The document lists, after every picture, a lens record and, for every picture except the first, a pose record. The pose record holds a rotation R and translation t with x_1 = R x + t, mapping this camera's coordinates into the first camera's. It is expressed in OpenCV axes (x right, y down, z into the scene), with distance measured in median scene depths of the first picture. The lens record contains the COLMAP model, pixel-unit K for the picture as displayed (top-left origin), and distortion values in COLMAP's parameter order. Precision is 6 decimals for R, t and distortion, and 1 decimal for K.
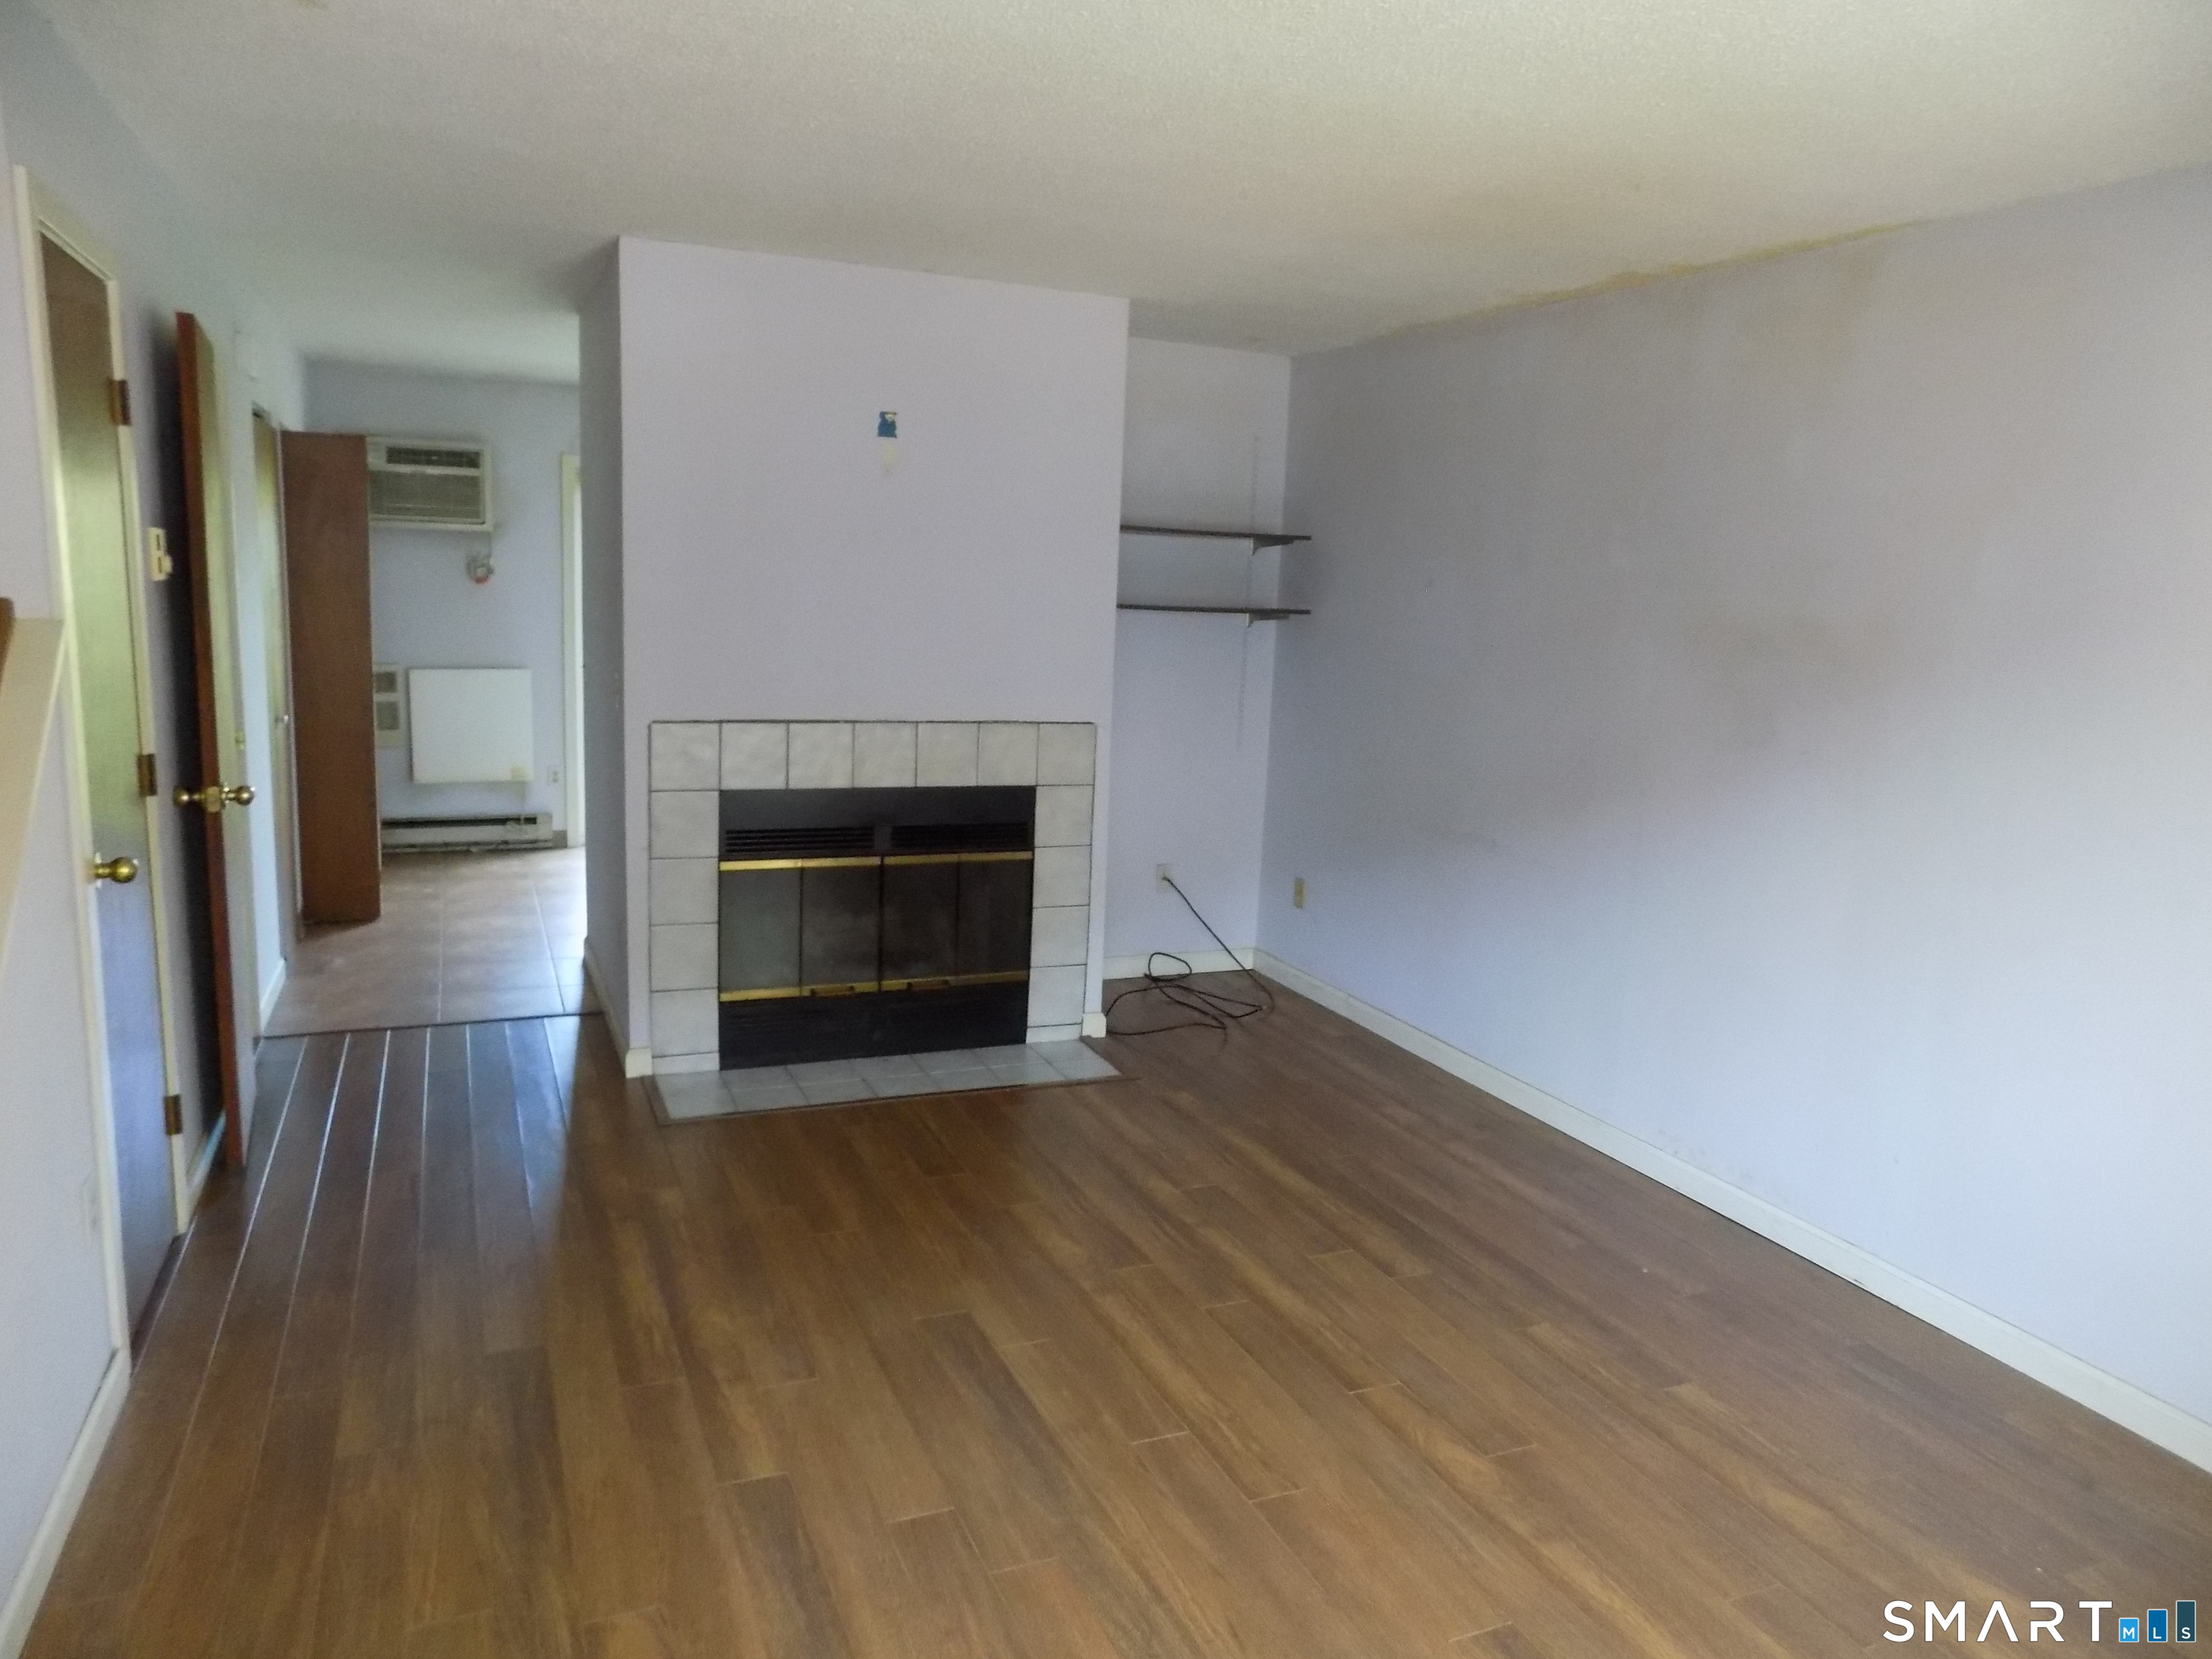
lens RADIAL K [[1478.3, 0, 1131.8], [0, 1478.3, 833.2], [0, 0, 1]] dist [-0.057555, 0.006680]
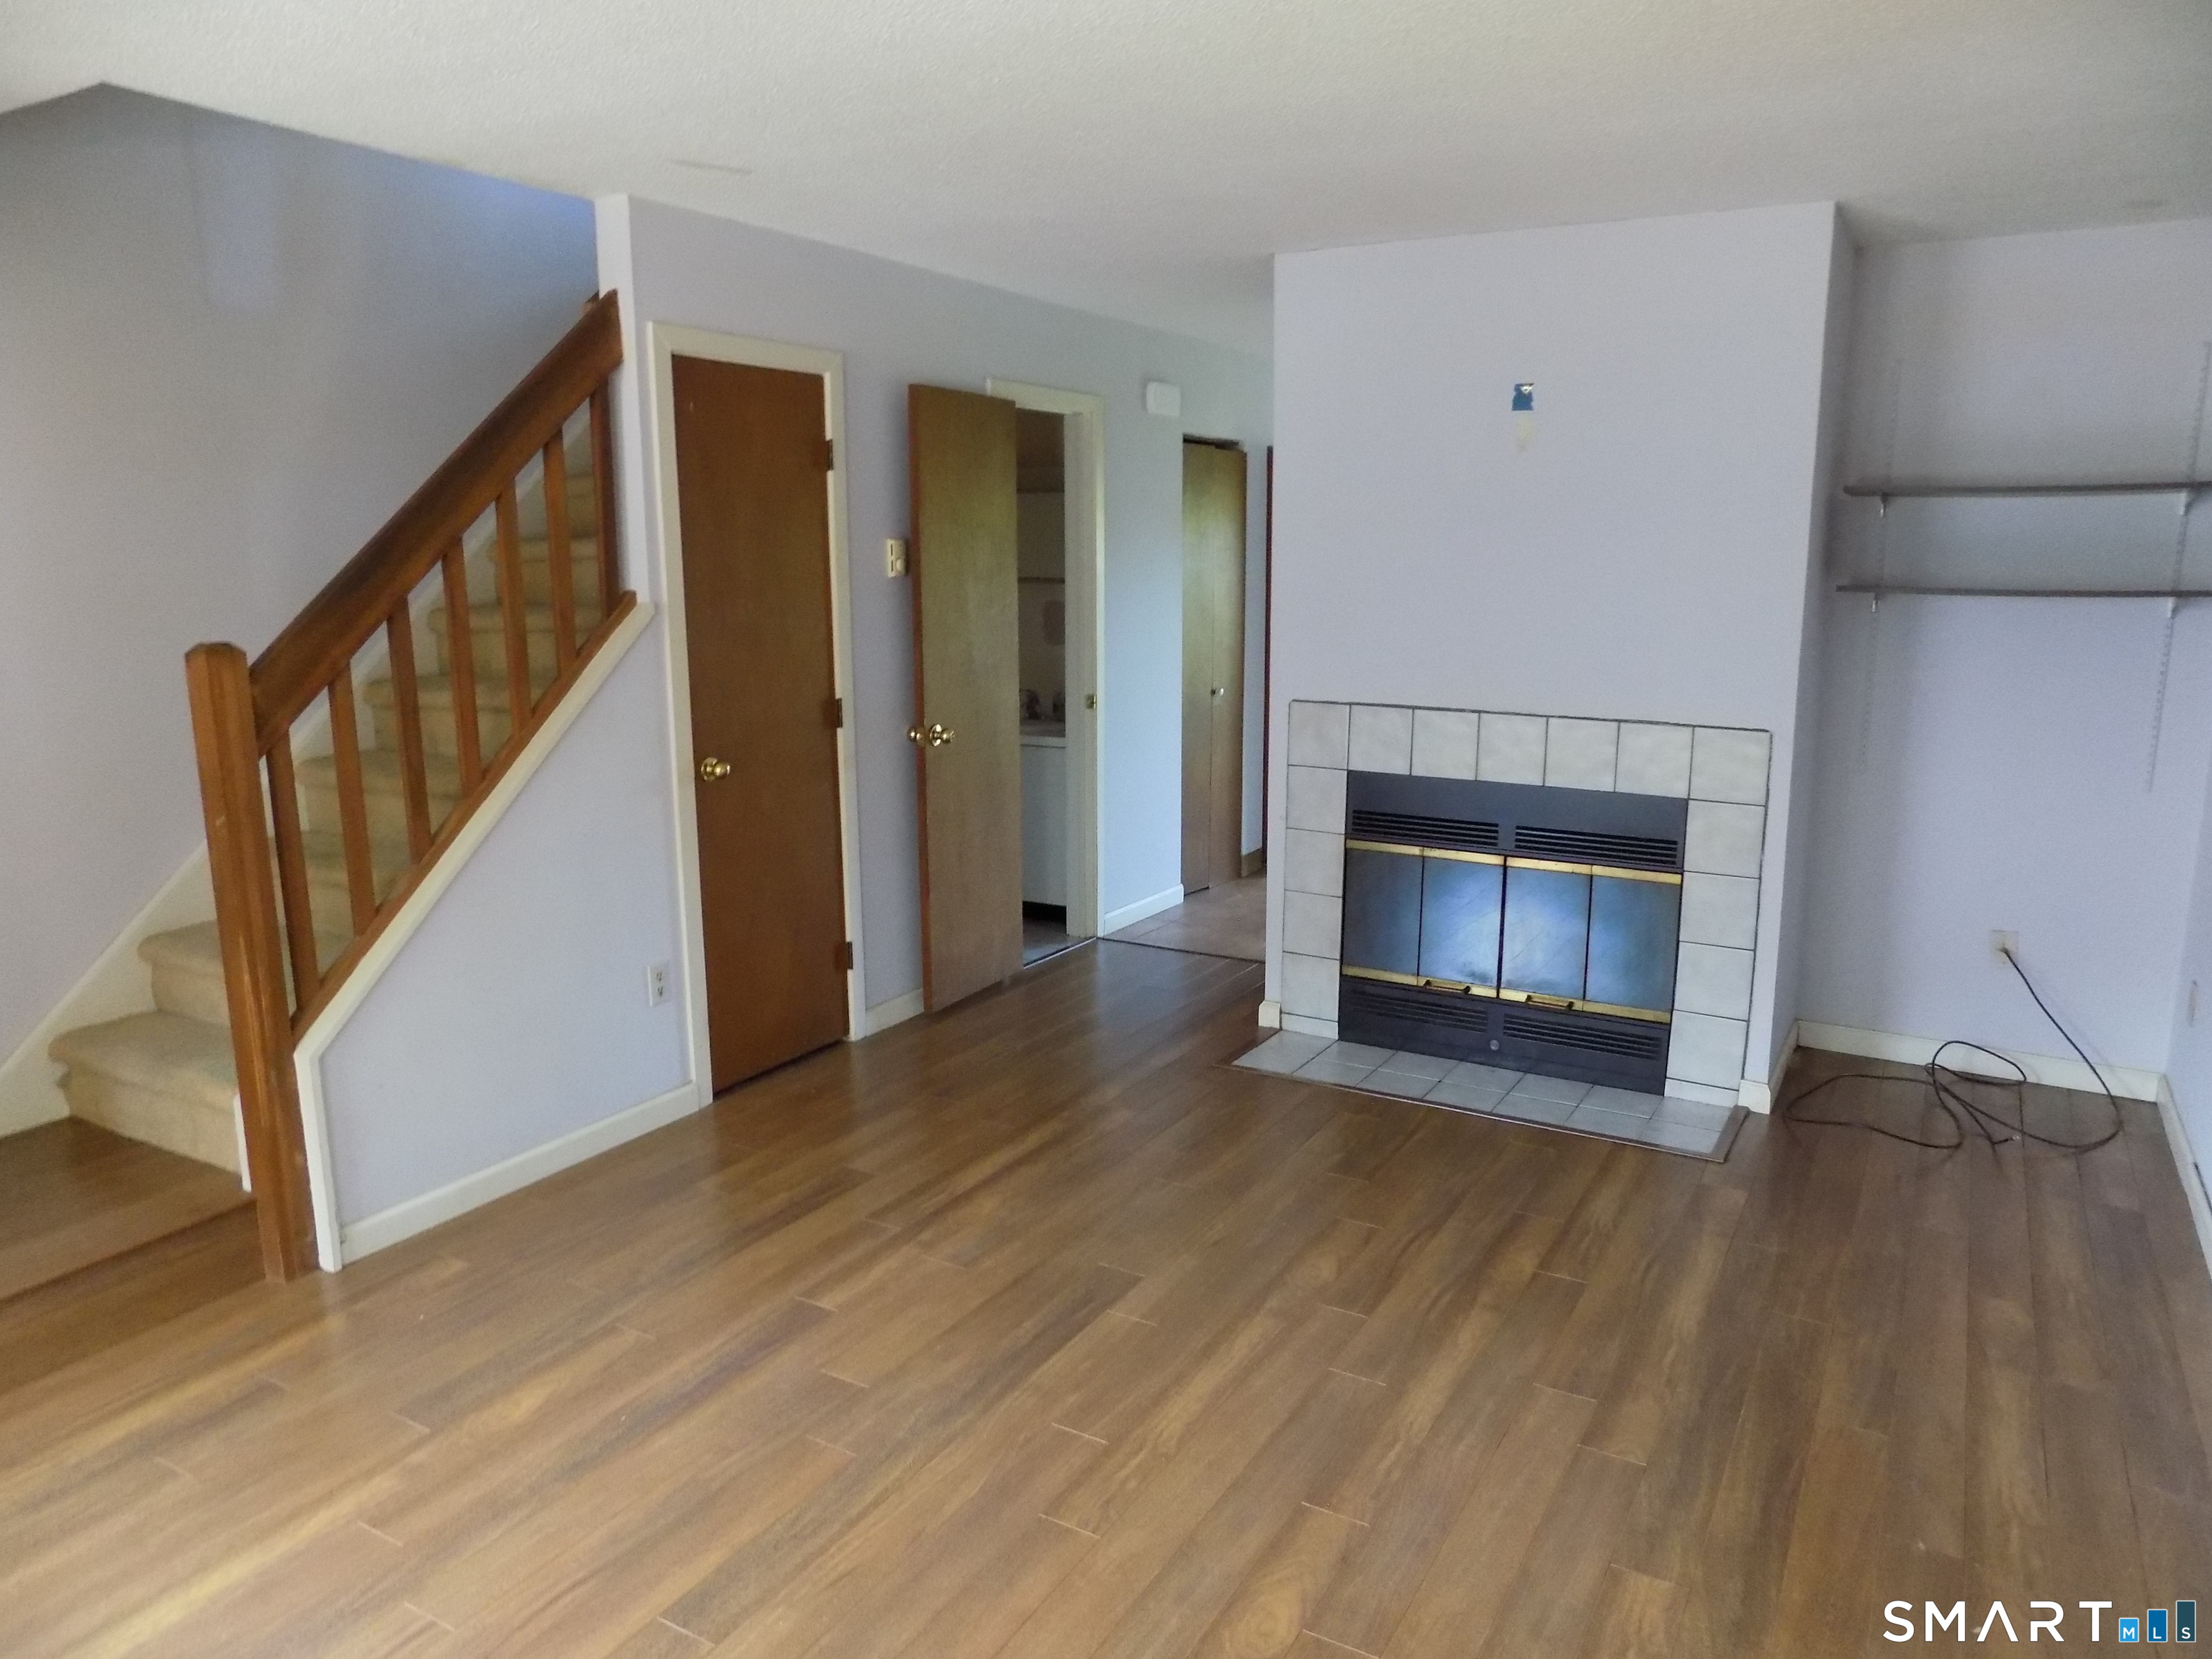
lens RADIAL K [[1492.8, 0, 1121.5], [0, 1492.8, 828.5], [0, 0, 1]] dist [-0.069020, 0.042130]
pose [[0.588120, 0.106951, -0.801671, 0.465518], [-0.112452, 0.992403, 0.049901, -0.022698], [0.800918, 0.060802, 0.595680, 0.246345]]
